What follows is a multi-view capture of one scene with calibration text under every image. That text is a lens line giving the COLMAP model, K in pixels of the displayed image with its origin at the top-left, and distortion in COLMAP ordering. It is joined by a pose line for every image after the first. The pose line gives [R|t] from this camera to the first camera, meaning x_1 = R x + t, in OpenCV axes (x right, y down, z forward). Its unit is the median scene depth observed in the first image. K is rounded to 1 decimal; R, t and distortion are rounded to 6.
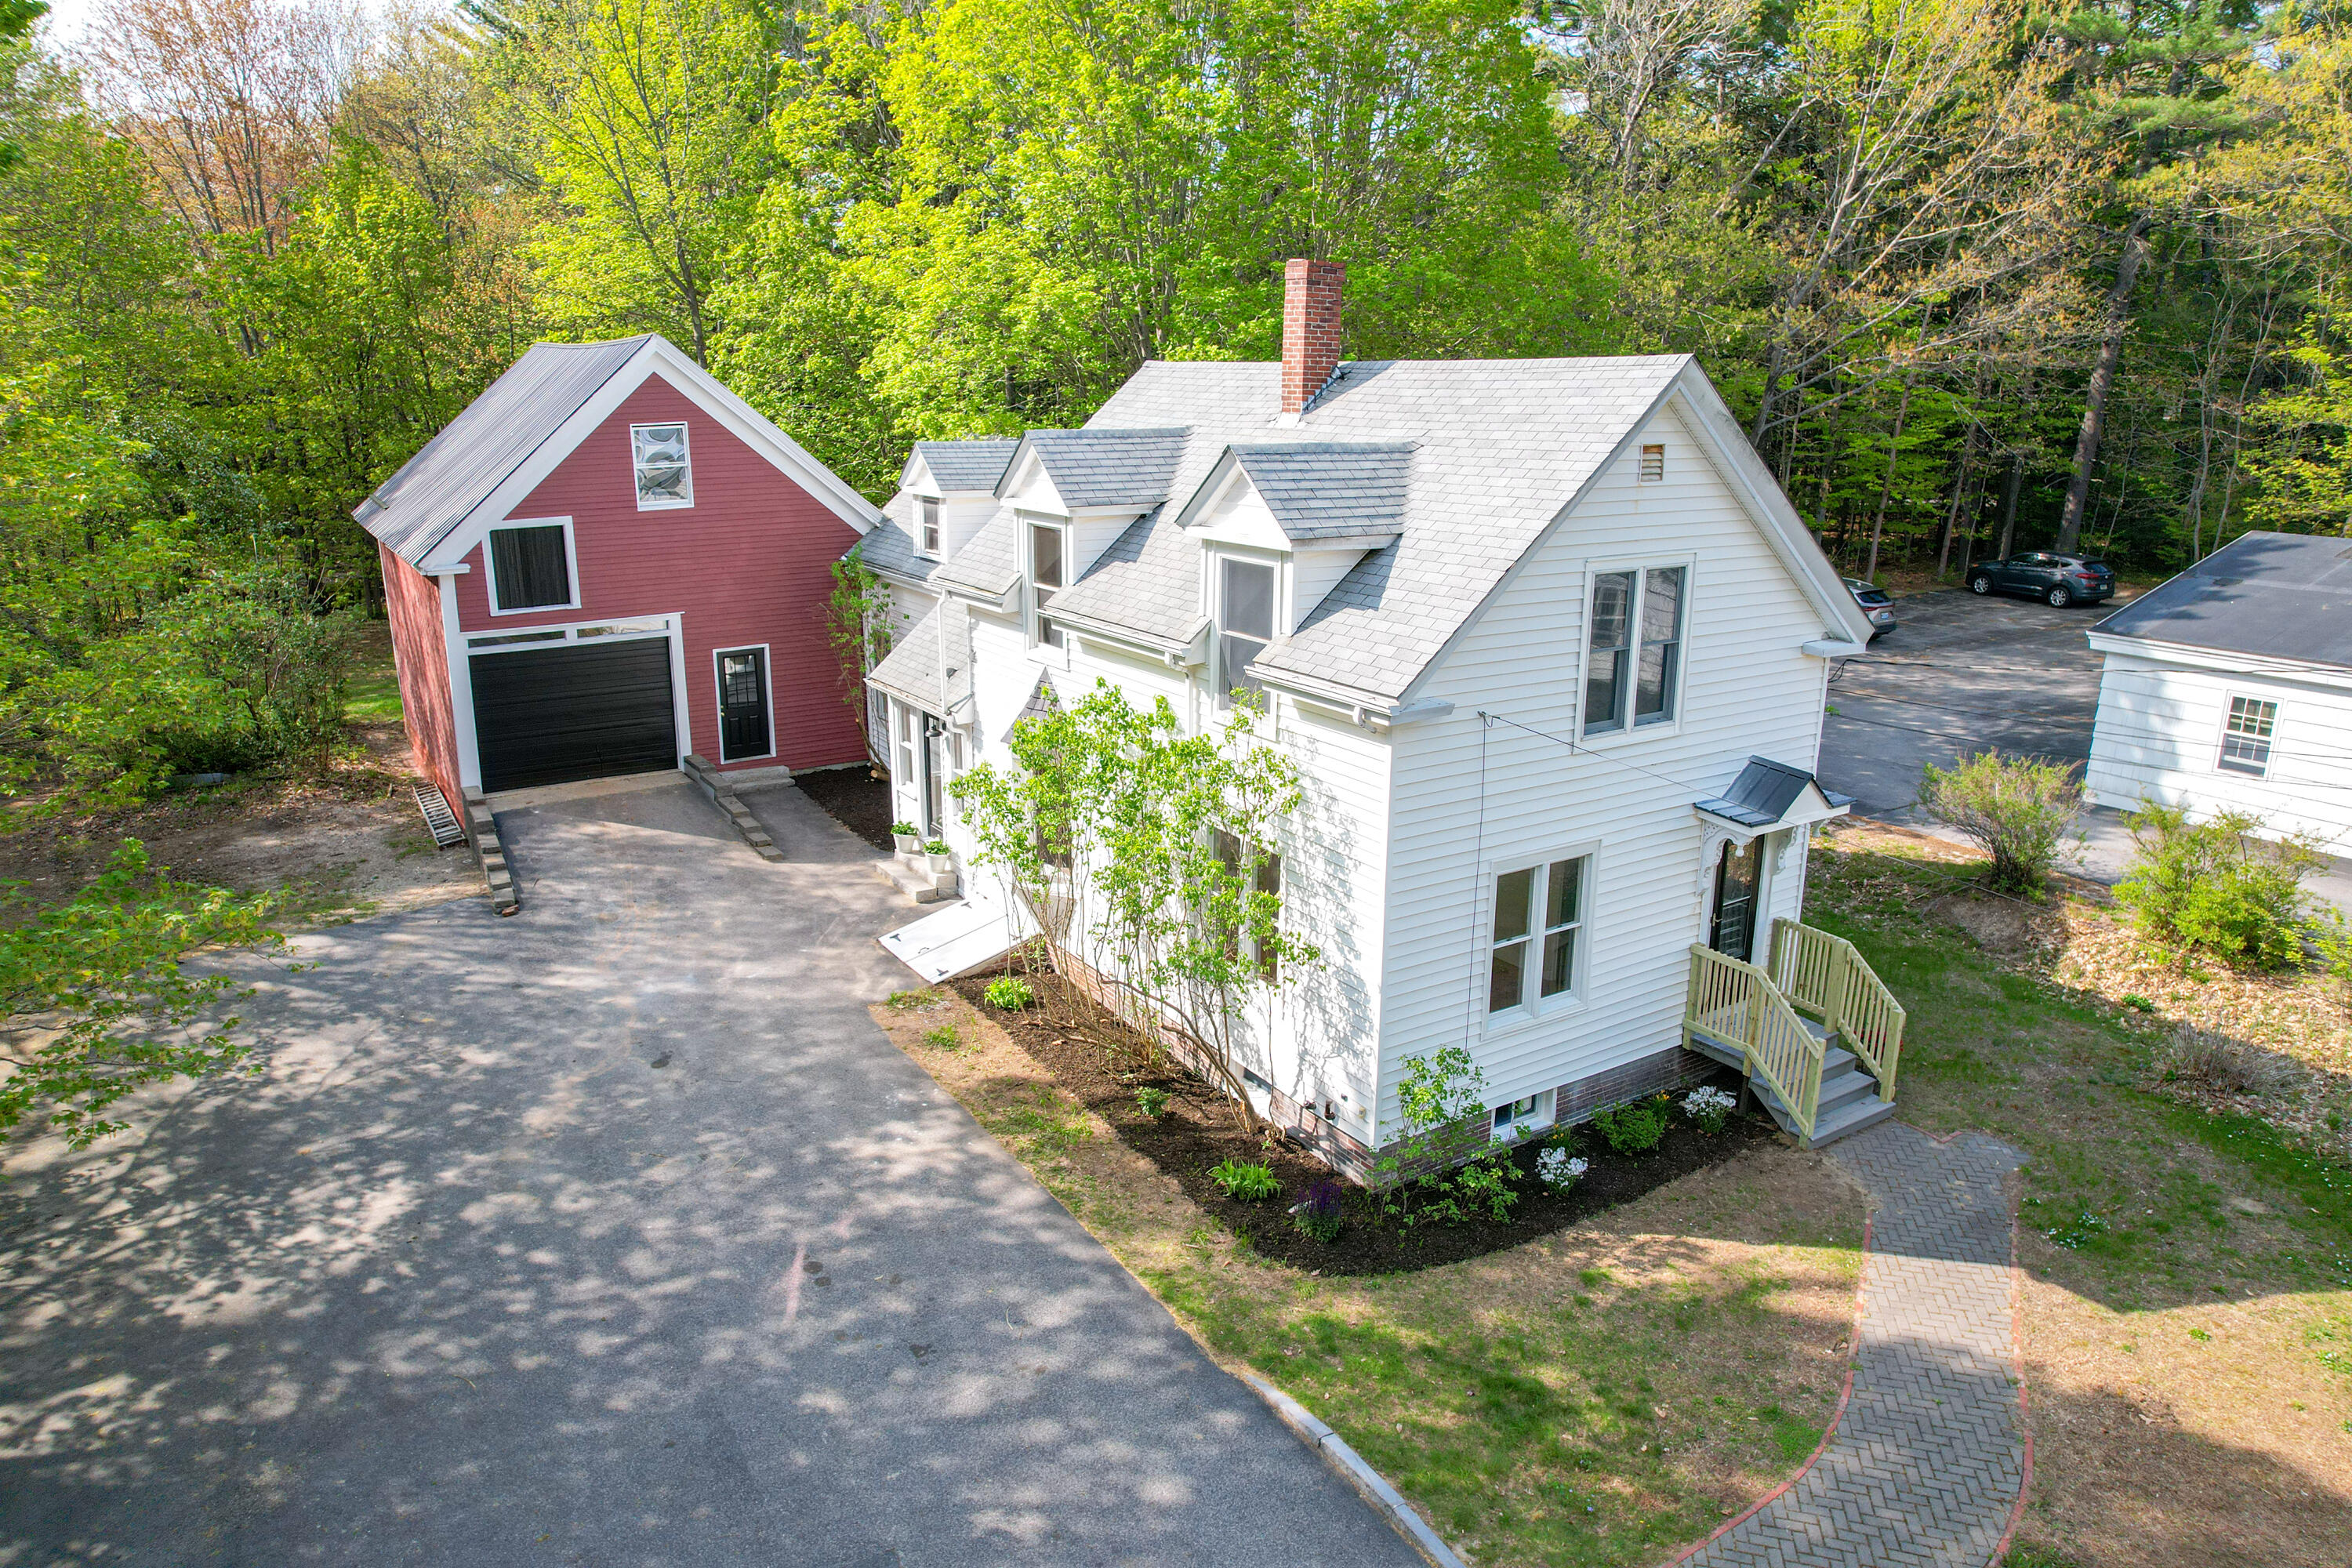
lens RADIAL K [[1503.9, 0, 1162.7], [0, 1503.9, 776.7], [0, 0, 1]] dist [-0.078977, 0.065867]
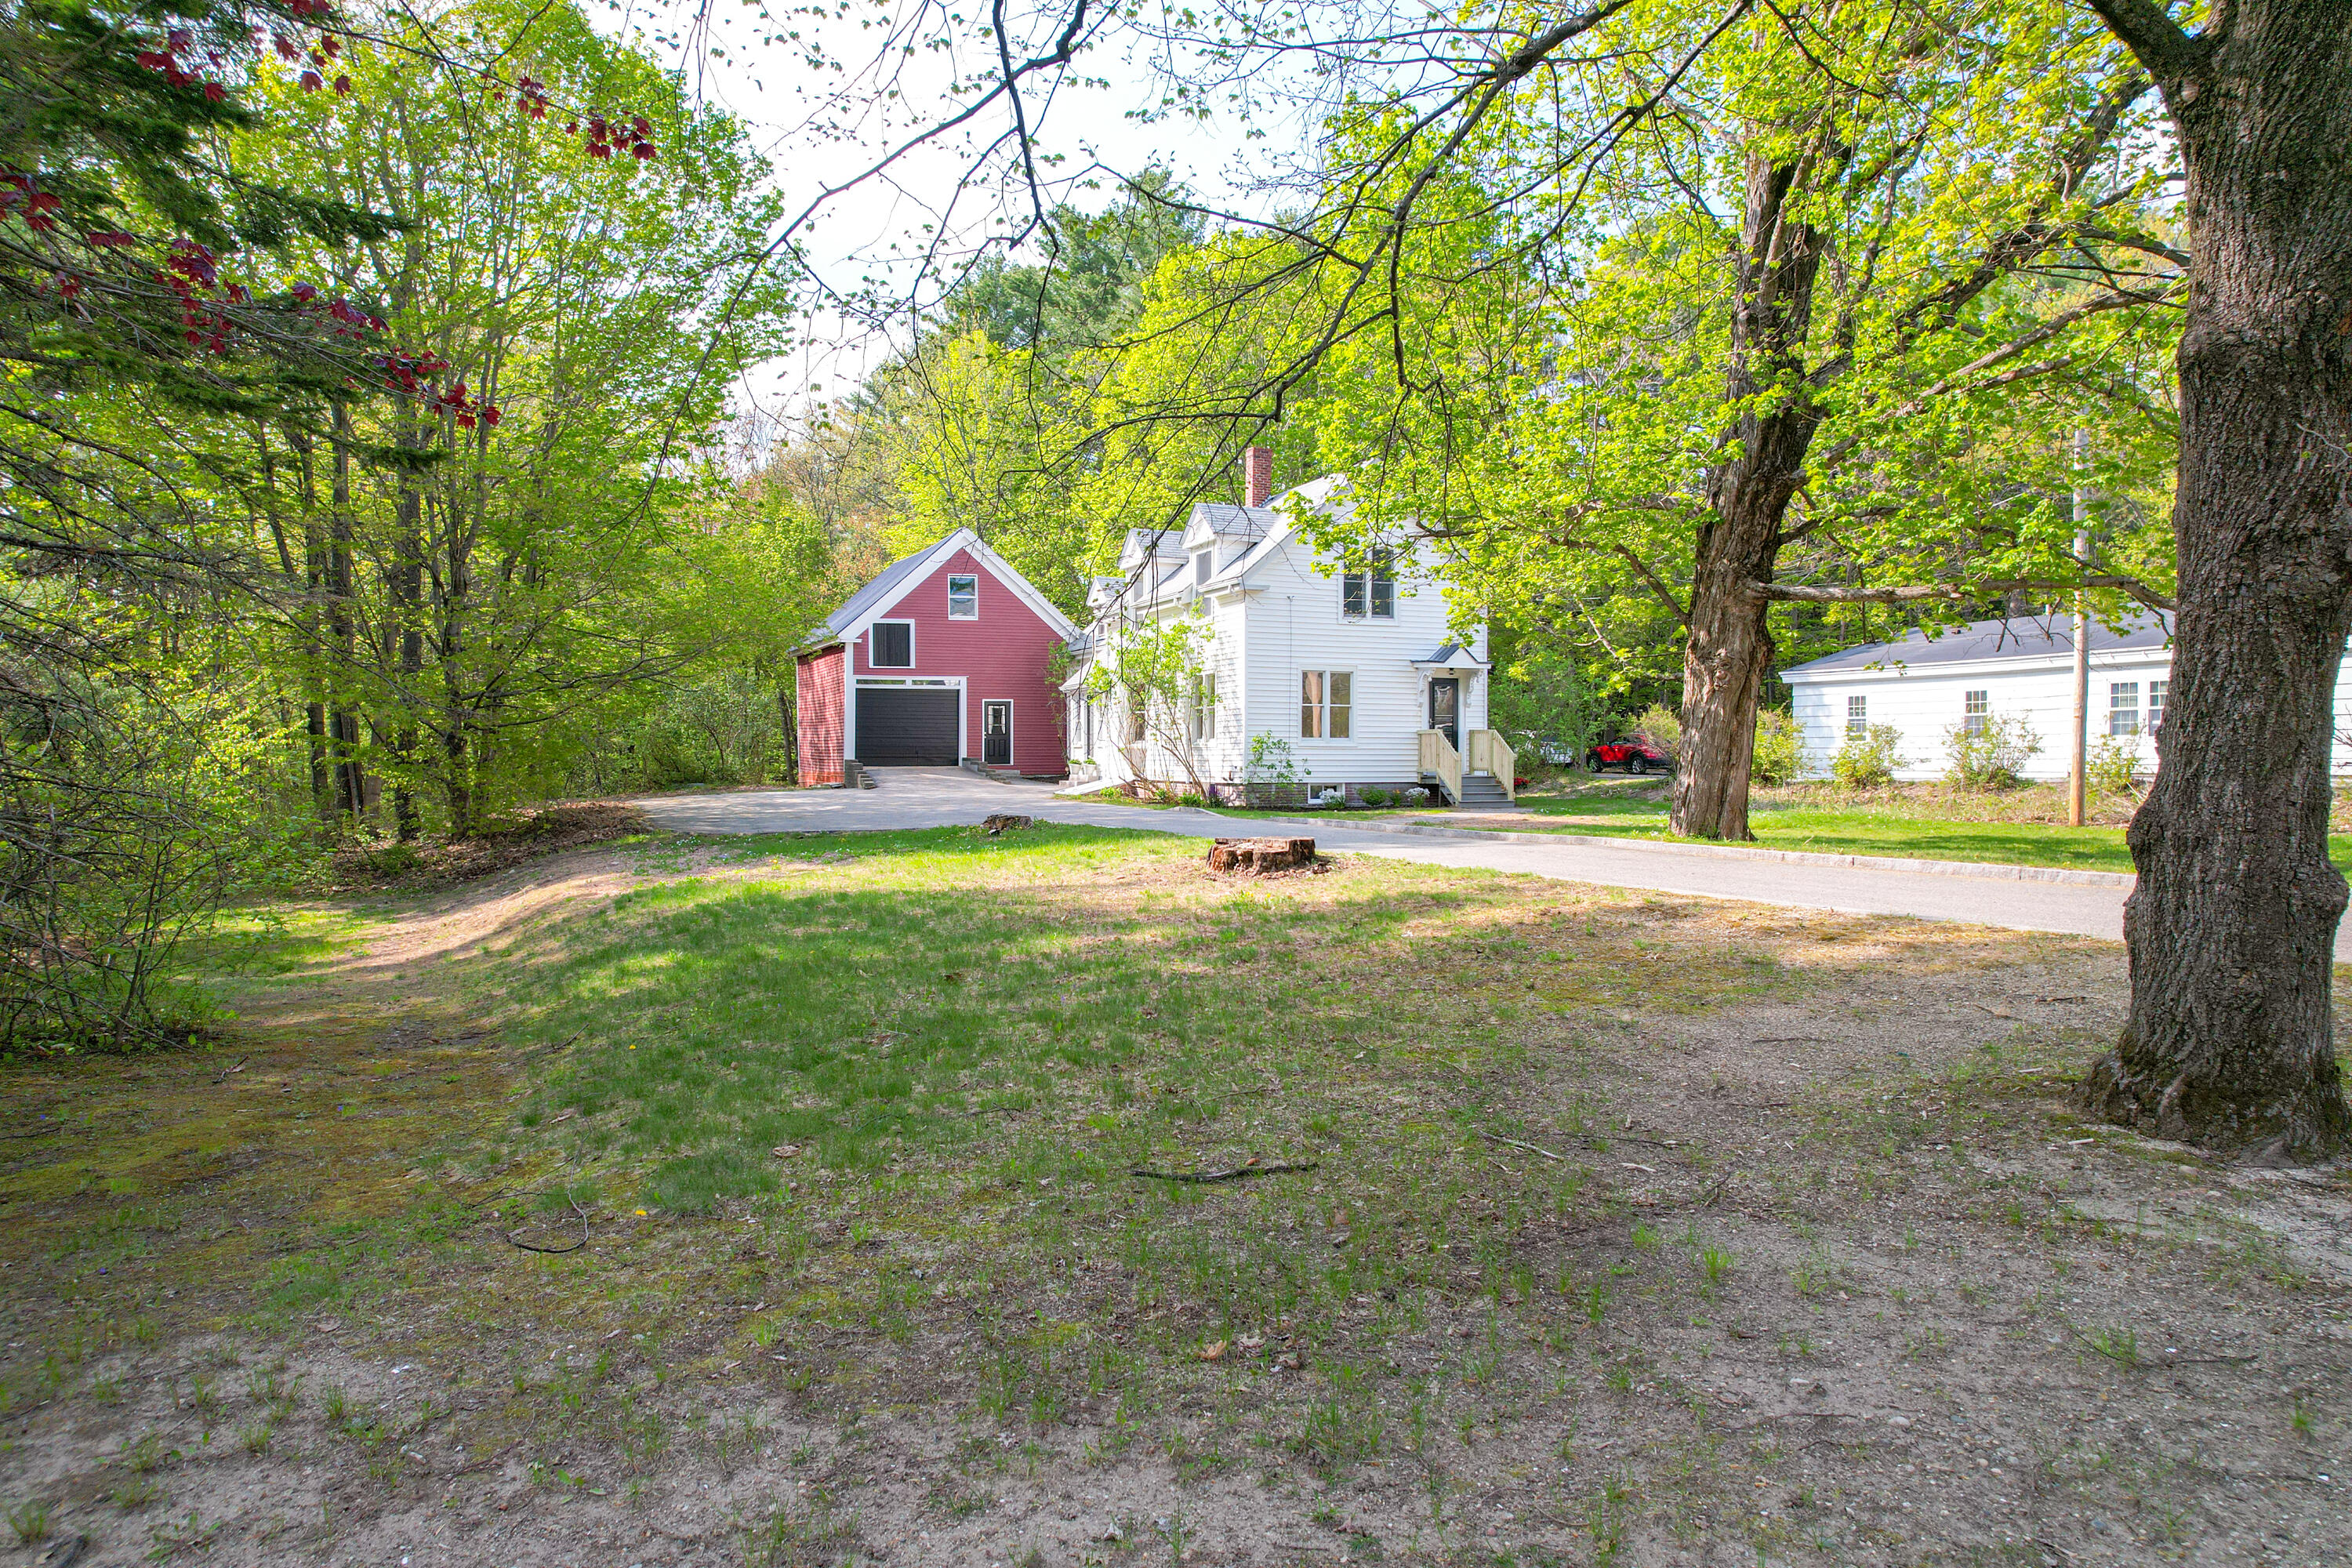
lens RADIAL K [[1503.9, 0, 1162.7], [0, 1503.9, 776.7], [0, 0, 1]] dist [-0.078977, 0.065867]
pose [[0.984878, 0.000248, -0.173250, 0.289466], [-0.042952, 0.969128, -0.242786, 0.560089], [0.167842, 0.246557, 0.954484, -0.854809]]
